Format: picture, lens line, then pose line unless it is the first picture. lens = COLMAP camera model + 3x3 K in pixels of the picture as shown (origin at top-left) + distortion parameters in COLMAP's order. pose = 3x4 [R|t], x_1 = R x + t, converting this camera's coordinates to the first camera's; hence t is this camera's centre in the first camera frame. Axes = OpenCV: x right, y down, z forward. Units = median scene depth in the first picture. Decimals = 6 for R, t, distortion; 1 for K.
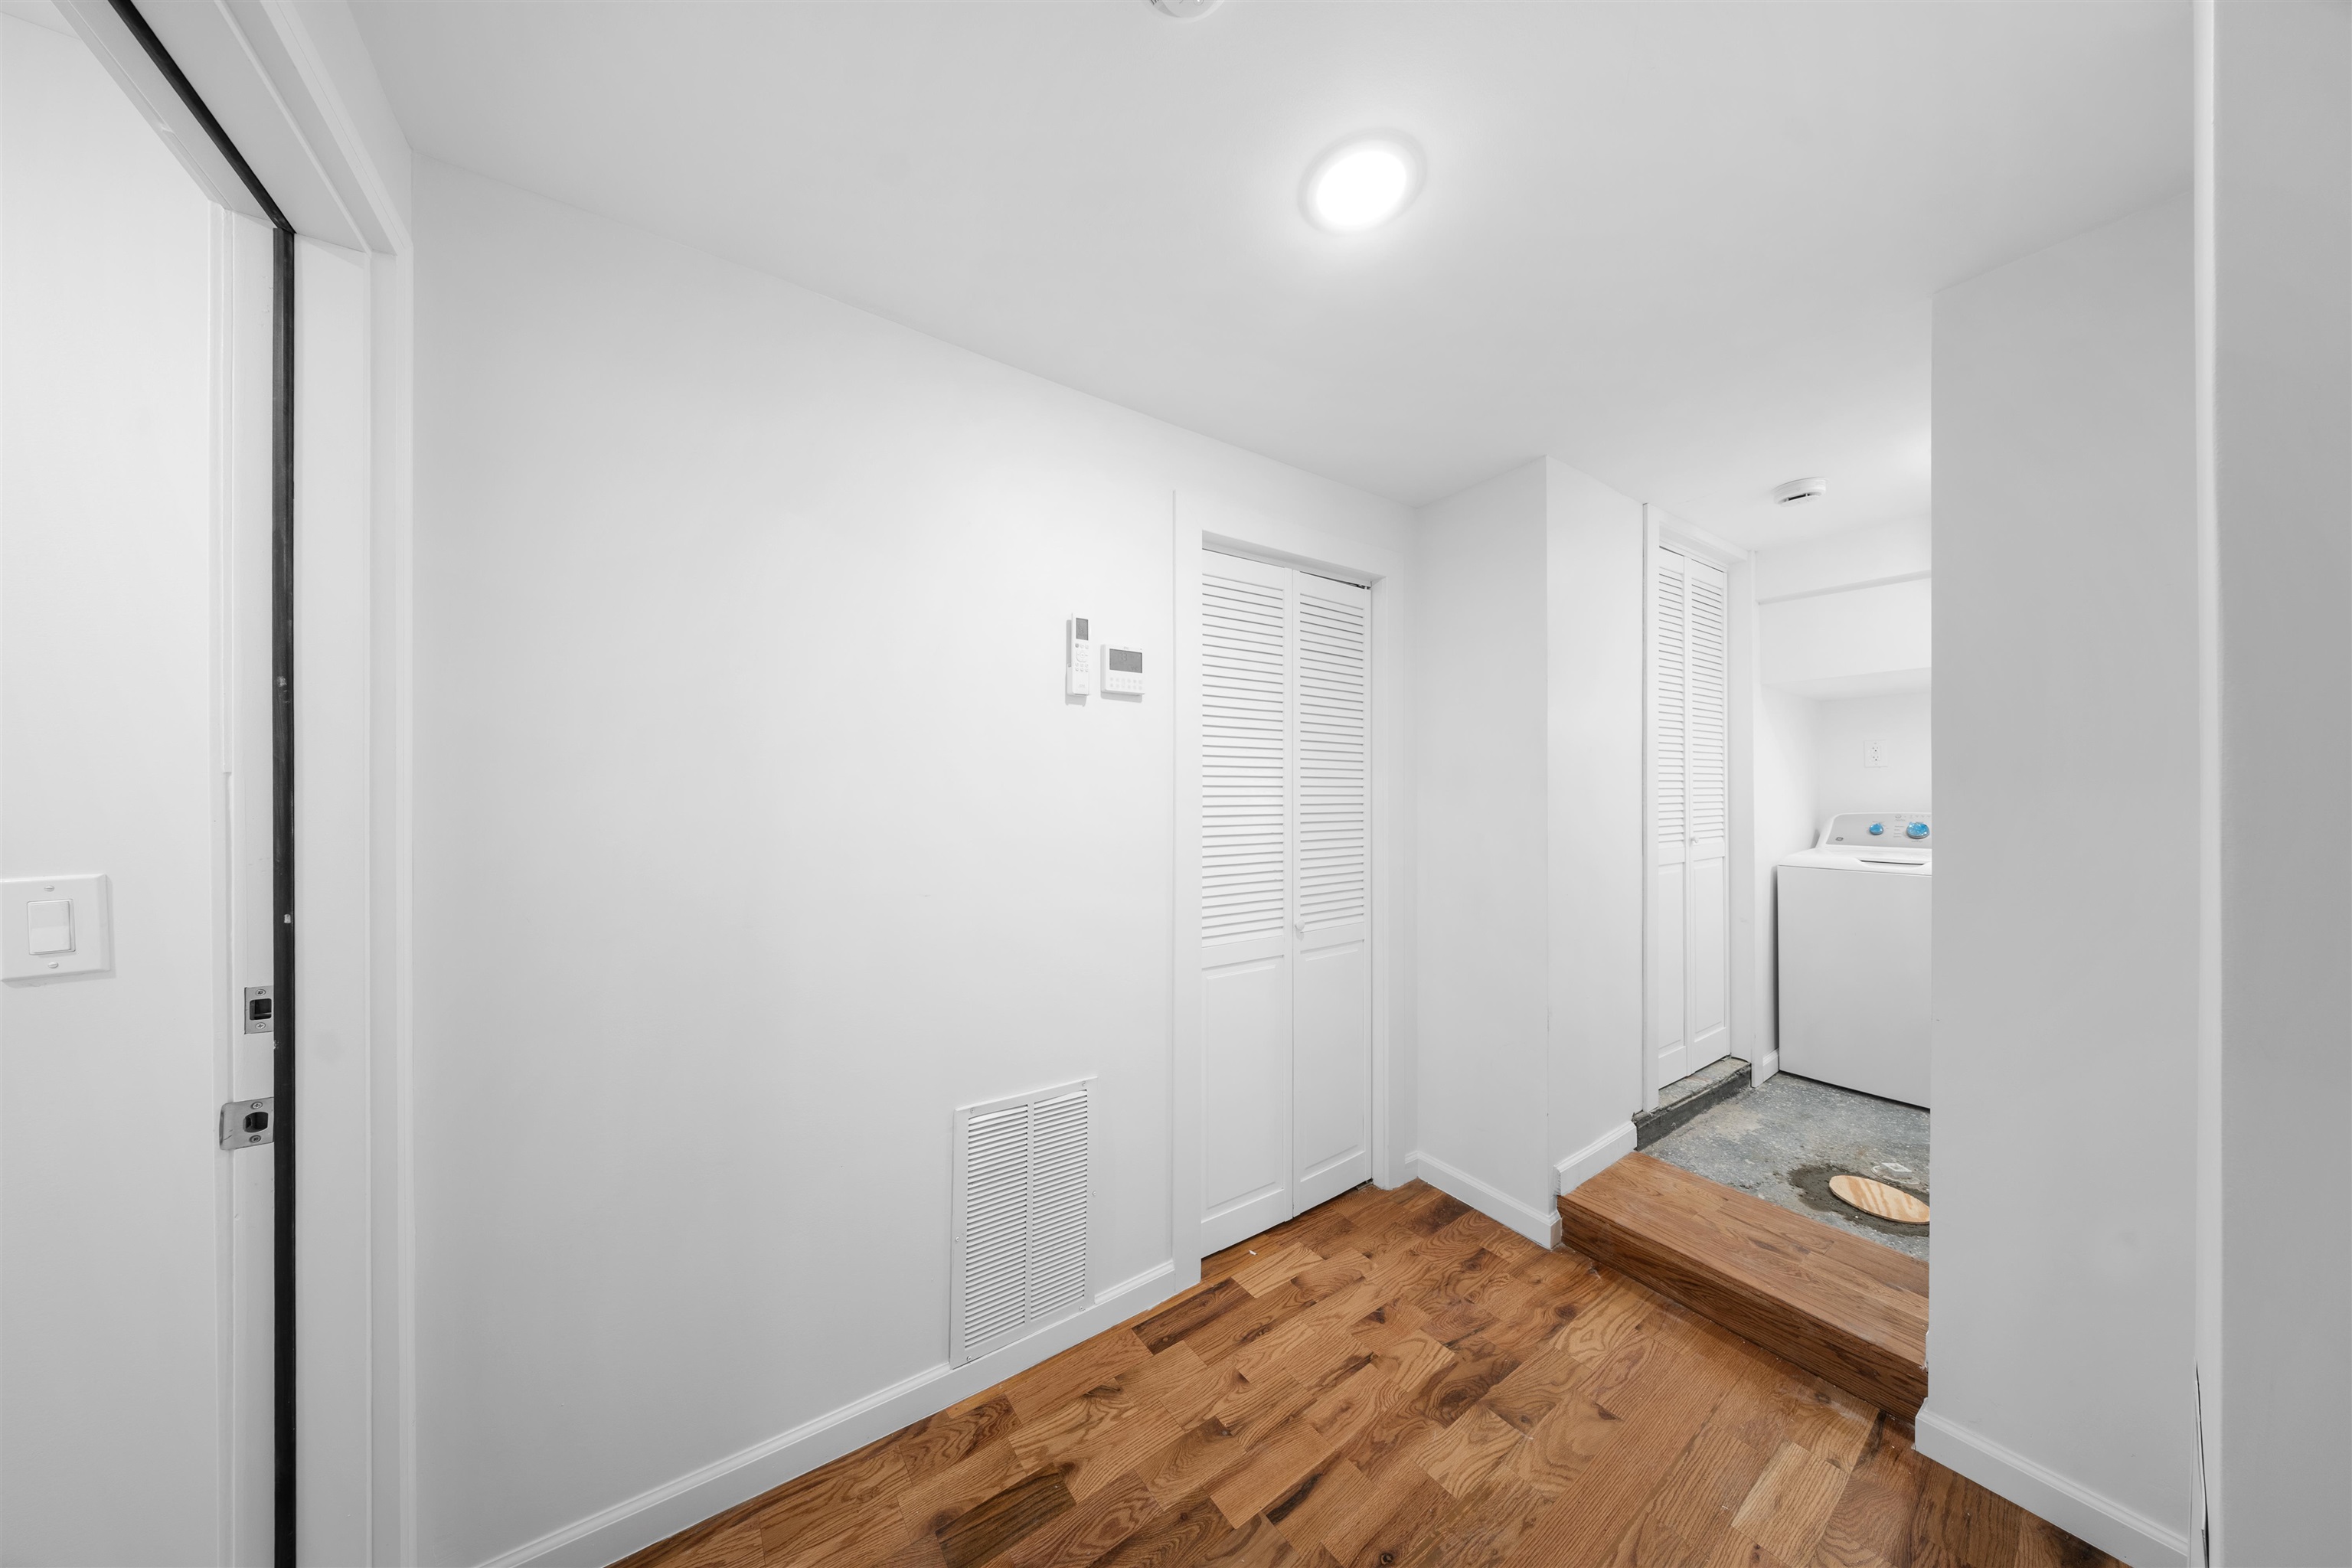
lens RADIAL K [[710.1, 0, 1164.9], [0, 710.1, 787.7], [0, 0, 1]] dist [-0.001837, -0.000838]
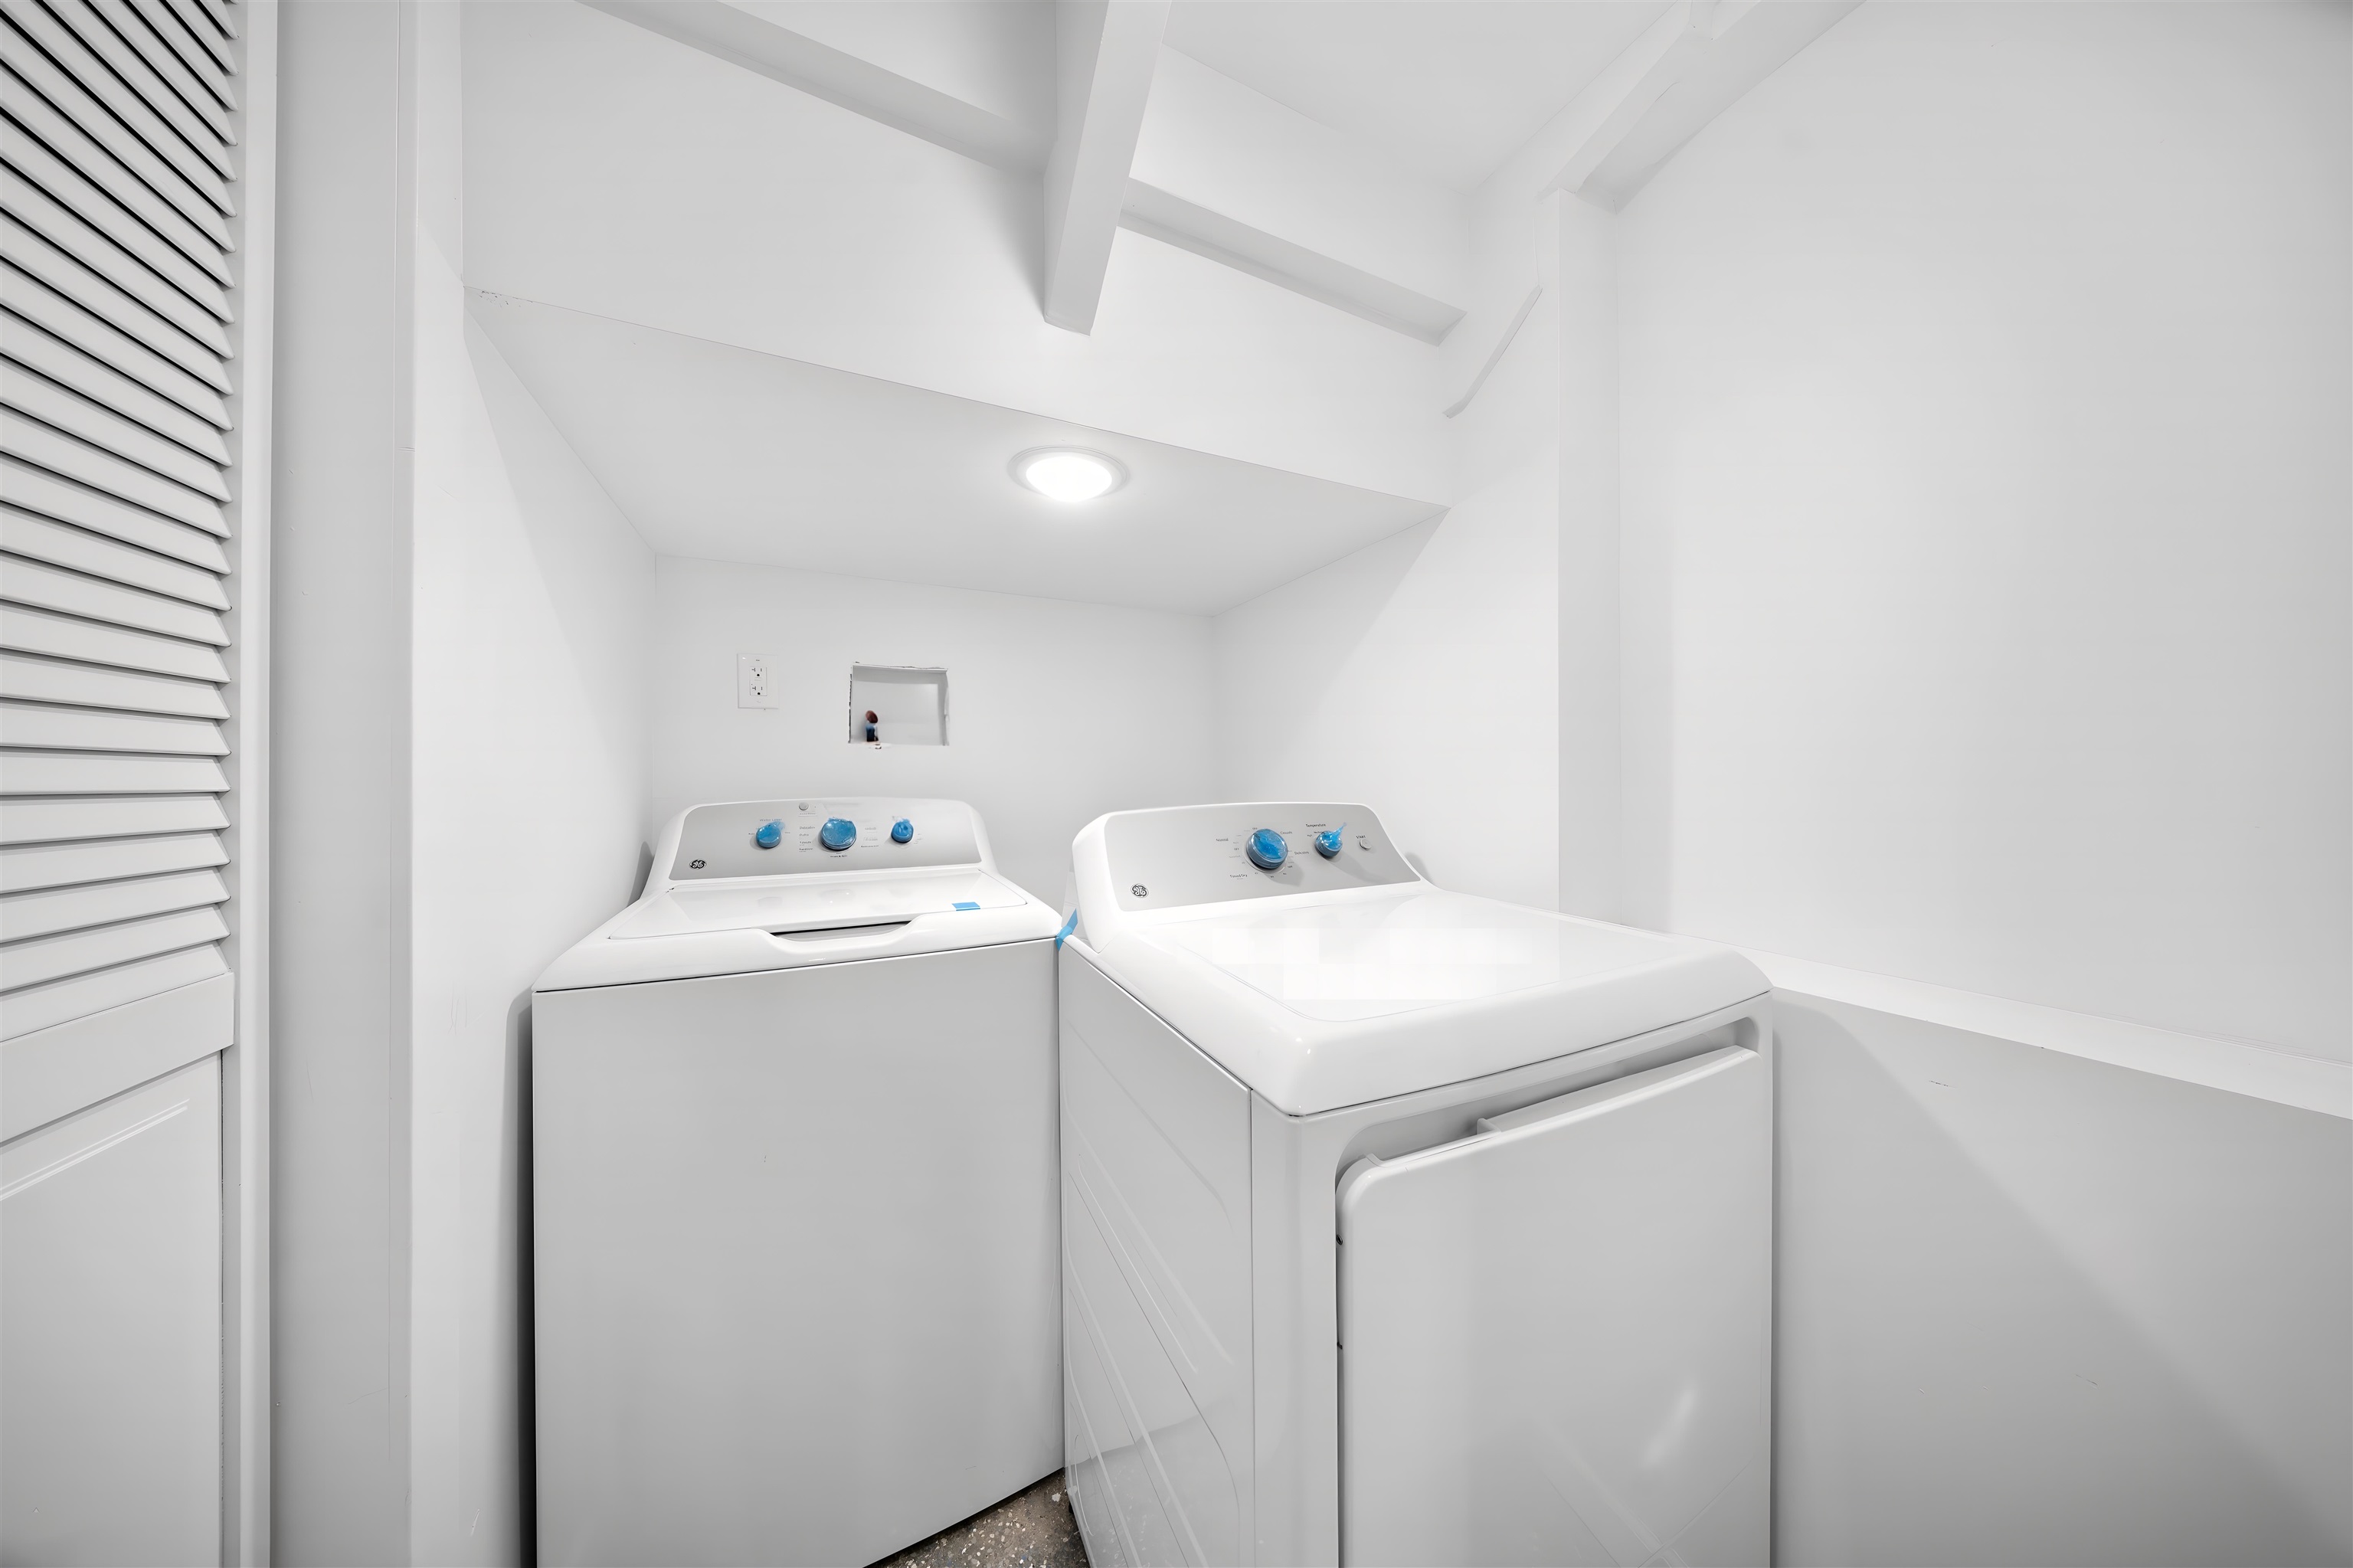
lens RADIAL K [[710.4, 0, 1172.7], [0, 710.4, 779.6], [0, 0, 1]] dist [-0.001837, -0.000838]
pose [[0.136296, 0.005327, 0.990654, 0.604541], [-0.015039, 0.999881, -0.003308, 0.021988], [-0.990554, -0.014447, 0.136360, 0.693582]]
